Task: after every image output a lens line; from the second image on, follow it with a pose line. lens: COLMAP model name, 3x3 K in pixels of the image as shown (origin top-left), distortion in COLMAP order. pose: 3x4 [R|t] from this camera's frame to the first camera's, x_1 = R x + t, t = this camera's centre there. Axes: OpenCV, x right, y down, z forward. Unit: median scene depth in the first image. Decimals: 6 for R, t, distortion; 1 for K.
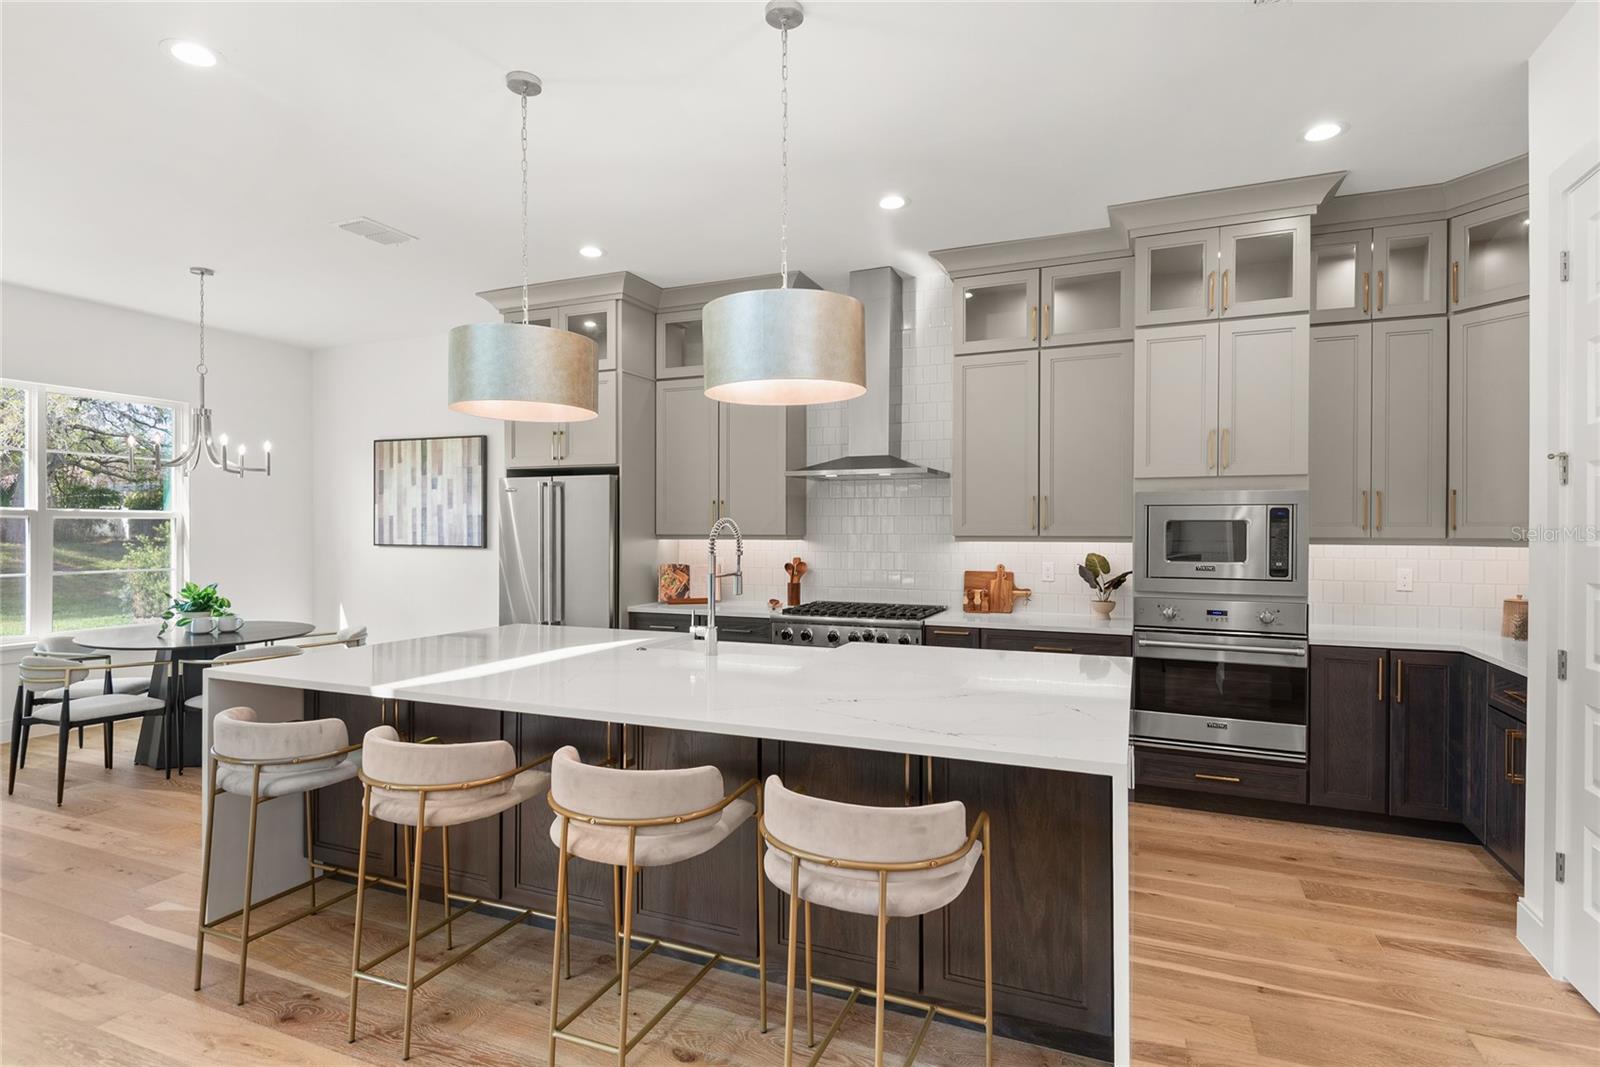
lens RADIAL K [[809.7, 0, 801.5], [0, 809.7, 534.3], [0, 0, 1]] dist [0.022739, -0.014365]
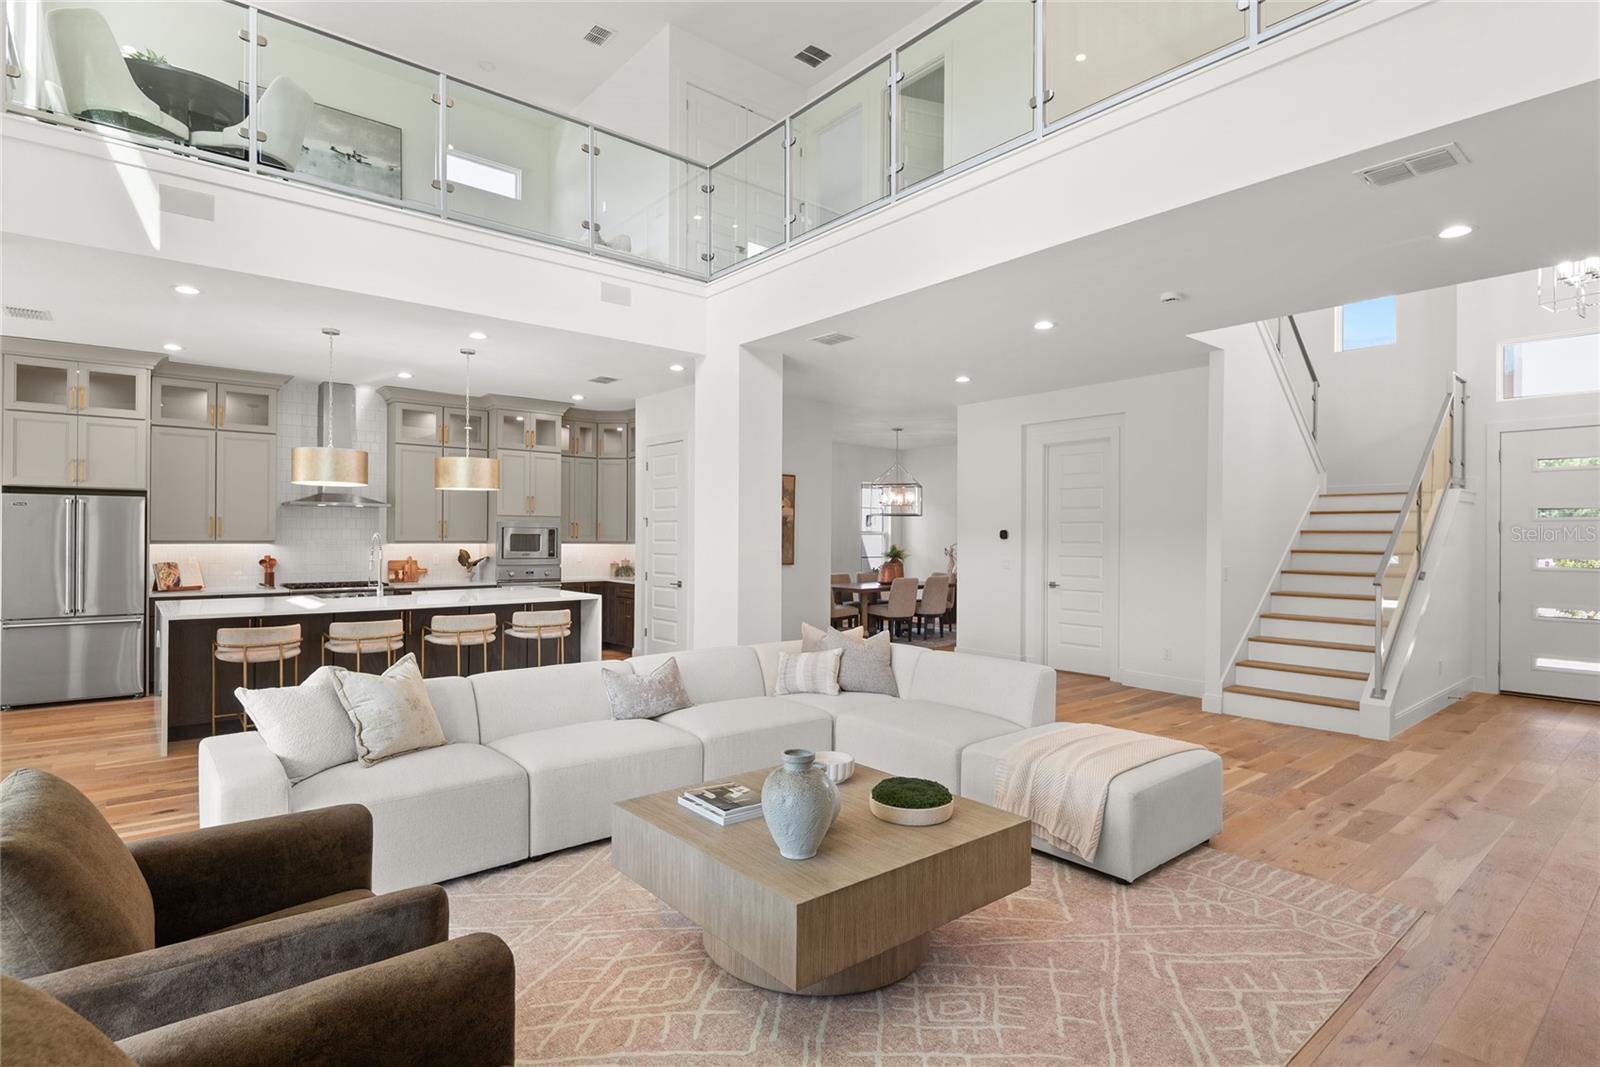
lens RADIAL K [[809.7, 0, 799.5], [0, 809.7, 525.7], [0, 0, 1]] dist [0.022739, -0.014365]
pose [[0.456436, 0.013606, 0.889652, -0.924000], [-0.000379, 0.999886, -0.015097, -0.004516], [-0.889756, 0.006554, 0.456389, -0.589597]]
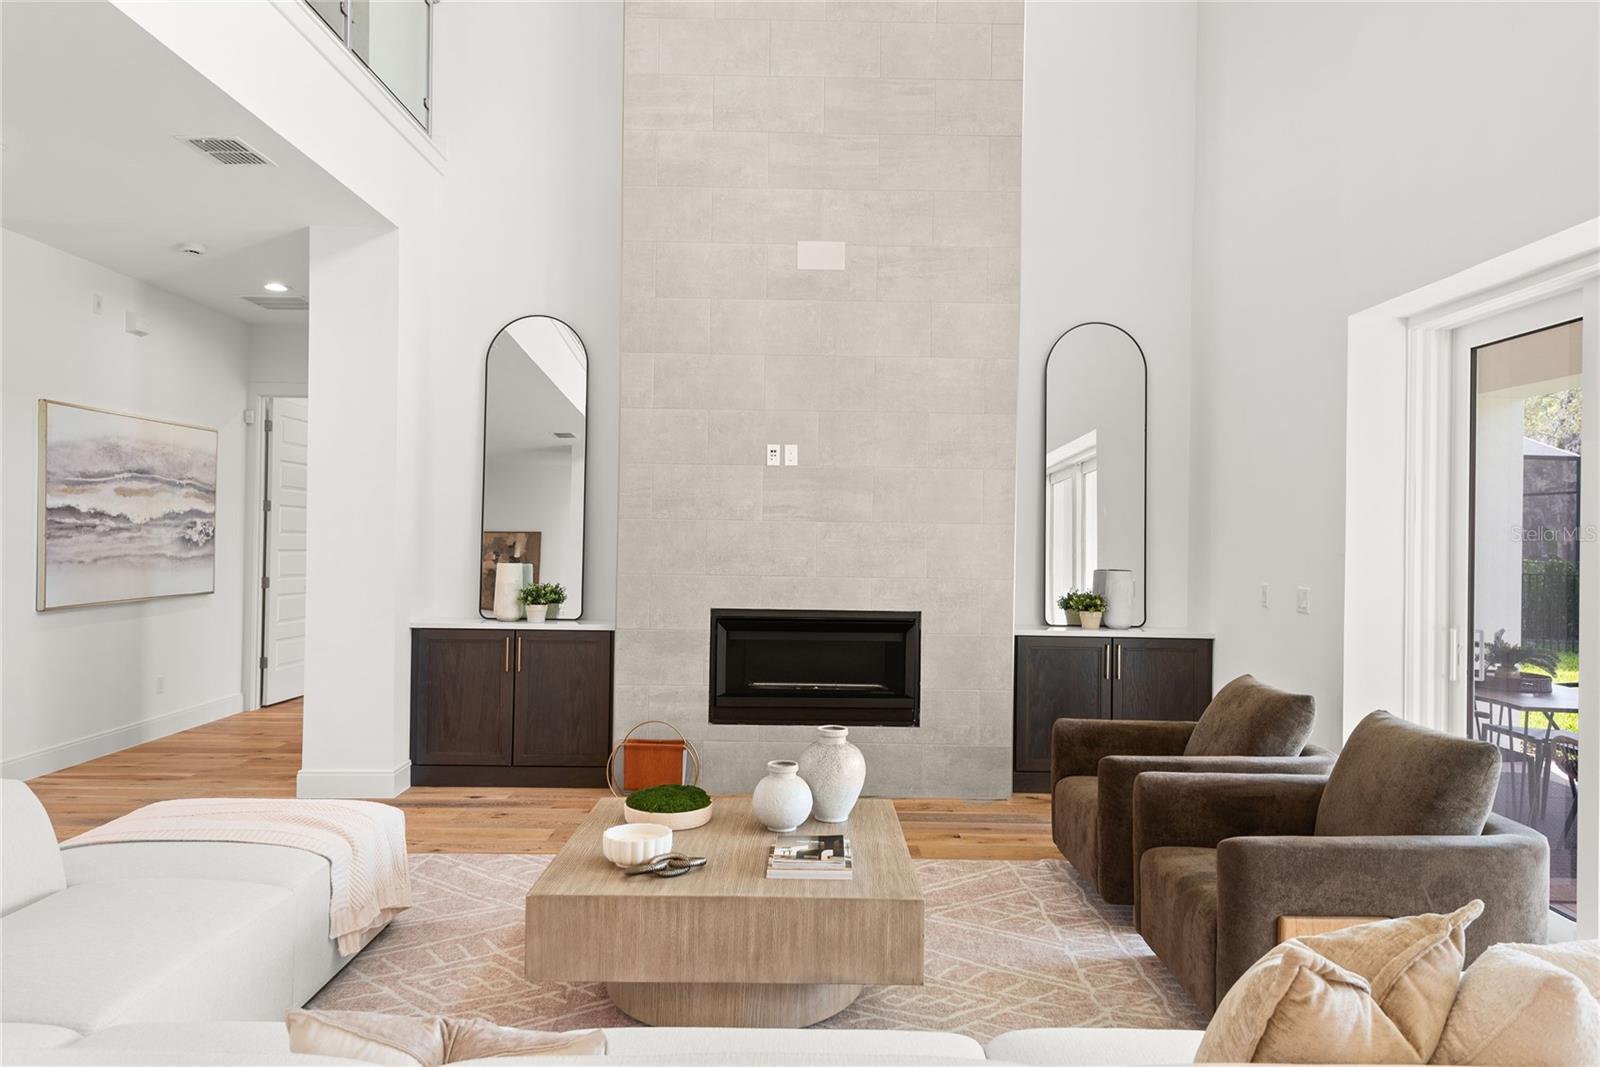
lens RADIAL K [[1086.8, 0, 805.3], [0, 1086.8, 532.5], [0, 0, 1]] dist [0.034048, -0.010248]
pose [[-0.918057, -0.016720, -0.396096, -0.204859], [-0.019100, 0.999815, 0.002066, -0.006261], [0.395988, 0.009462, -0.918207, 0.262611]]
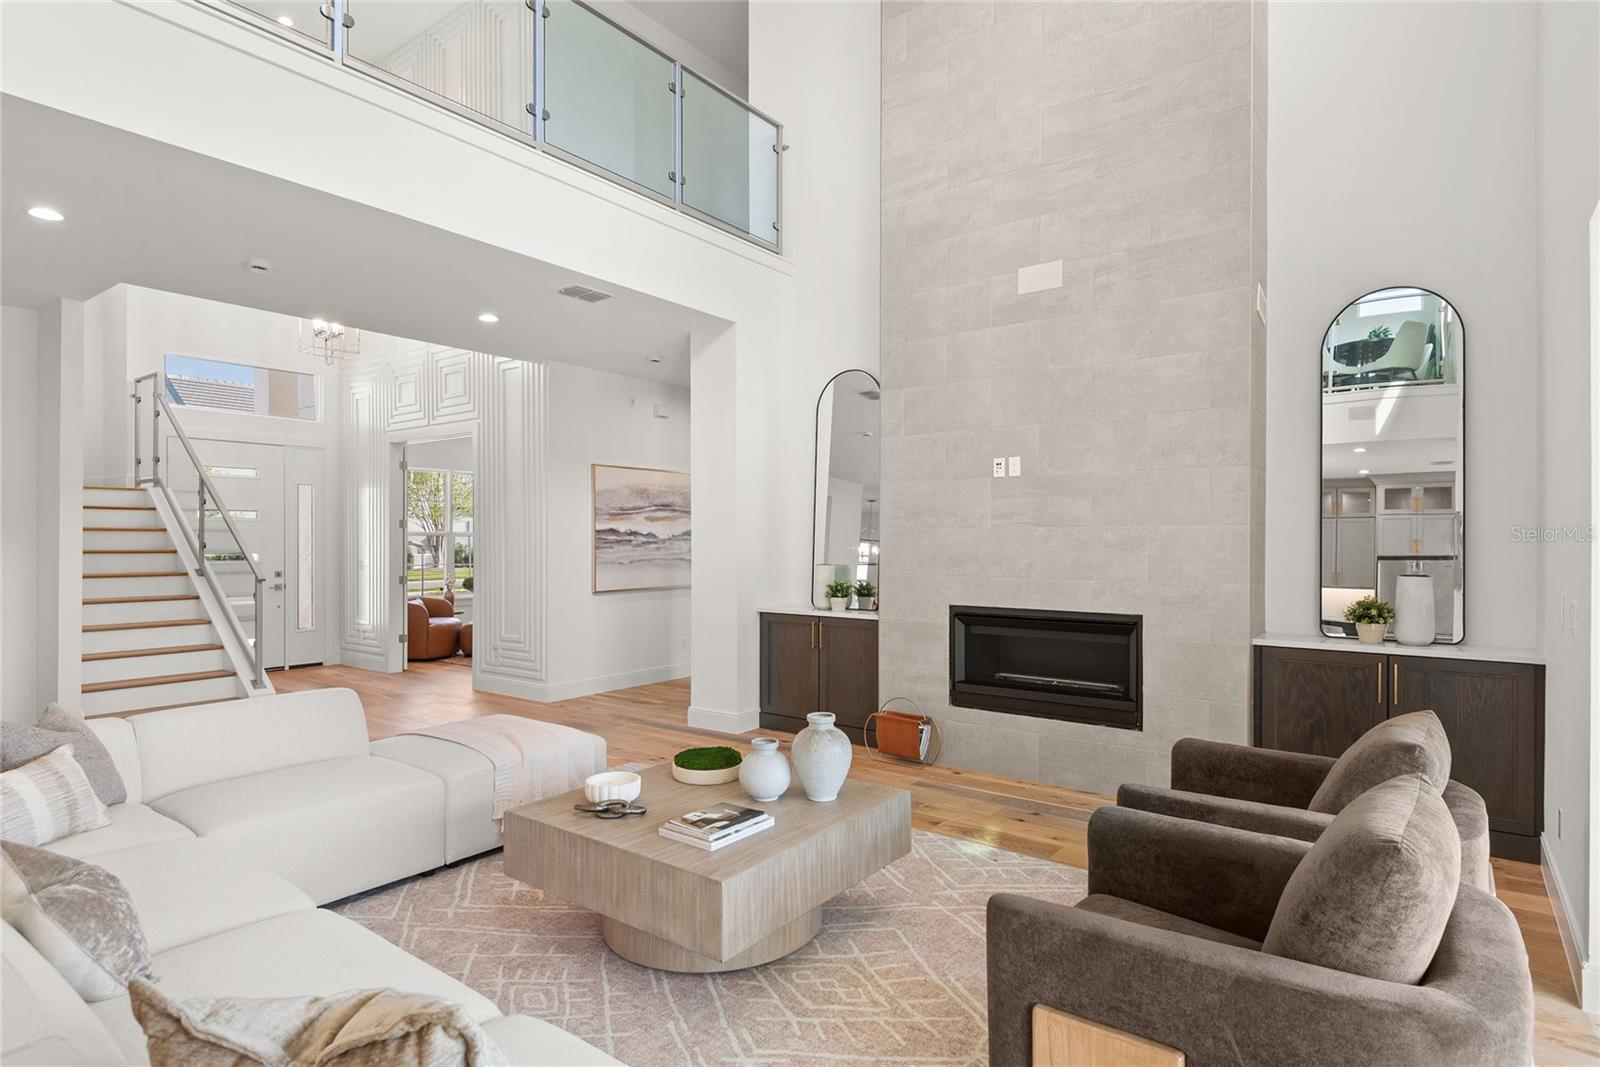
lens RADIAL K [[850.8, 0, 796.3], [0, 850.8, 538.7], [0, 0, 1]] dist [0.027468, -0.002753]
pose [[-0.968454, -0.000927, 0.249190, -0.633300], [0.000417, 0.999986, 0.005338, -0.007540], [-0.249191, 0.005273, -0.968440, 0.215188]]
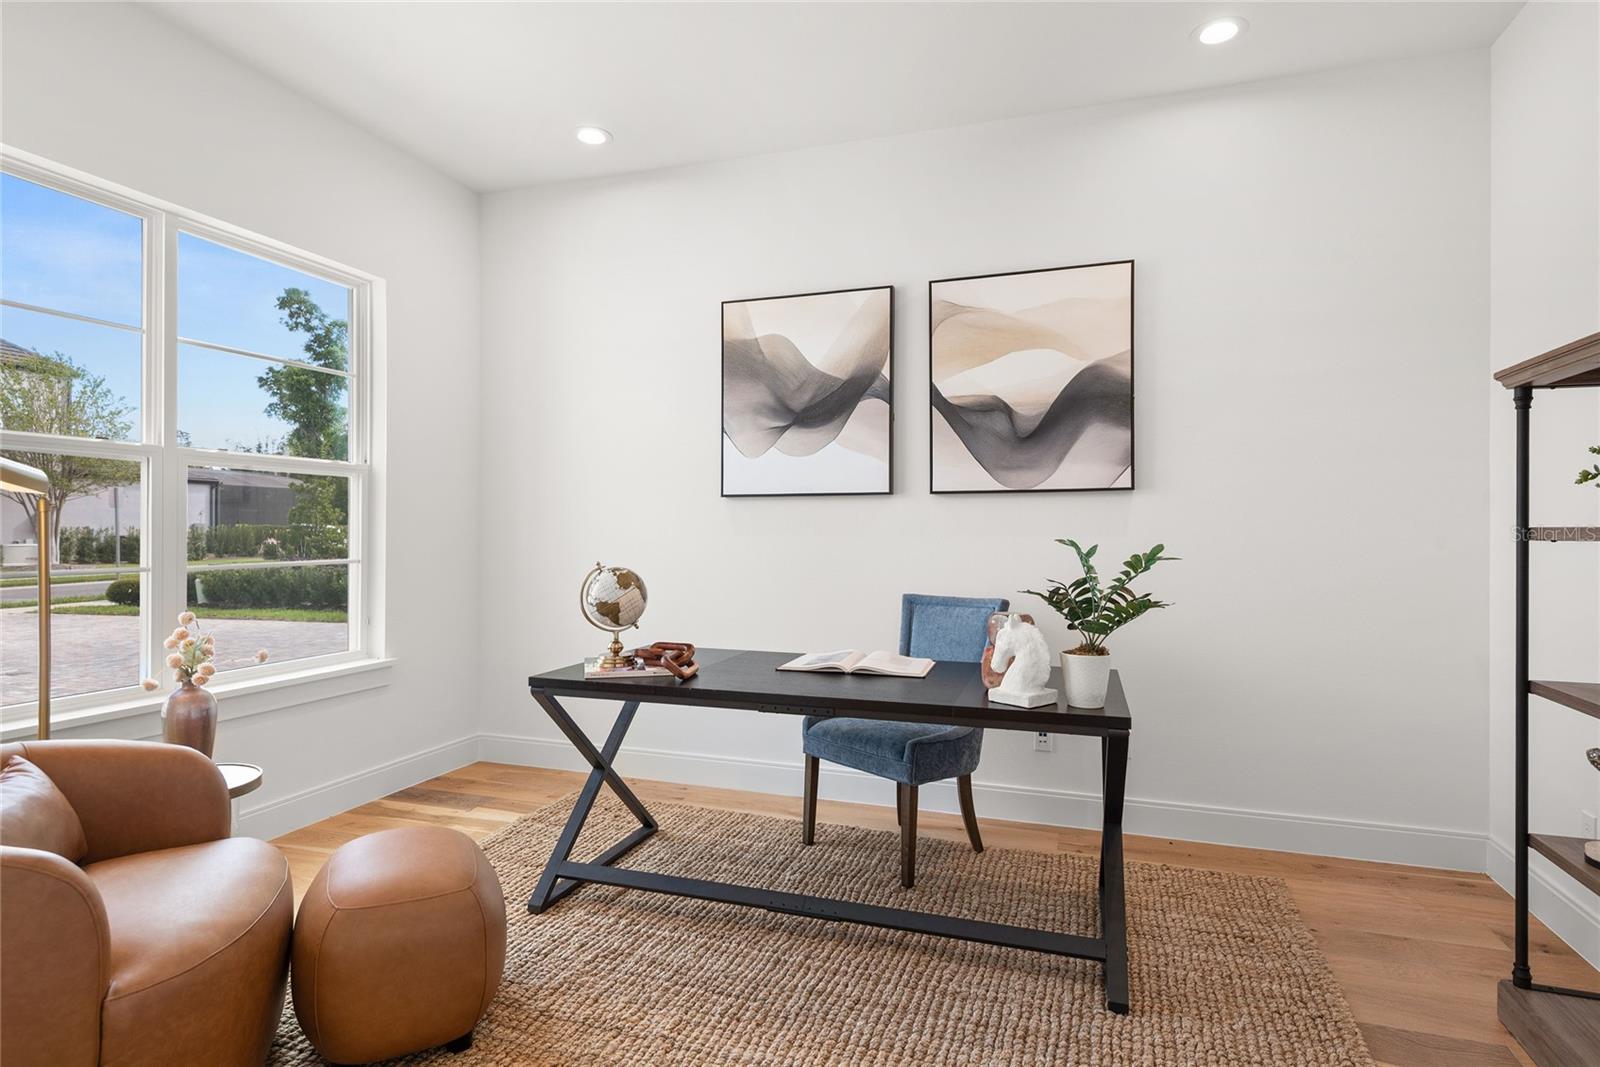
lens RADIAL K [[850.8, 0, 800.3], [0, 850.8, 527.0], [0, 0, 1]] dist [0.027468, -0.002753]
pose [[-0.997279, -0.001326, -0.073712, 0.400406], [-0.001597, 0.999992, 0.003628, 0.038779], [0.073706, 0.003735, -0.997273, -1.089603]]
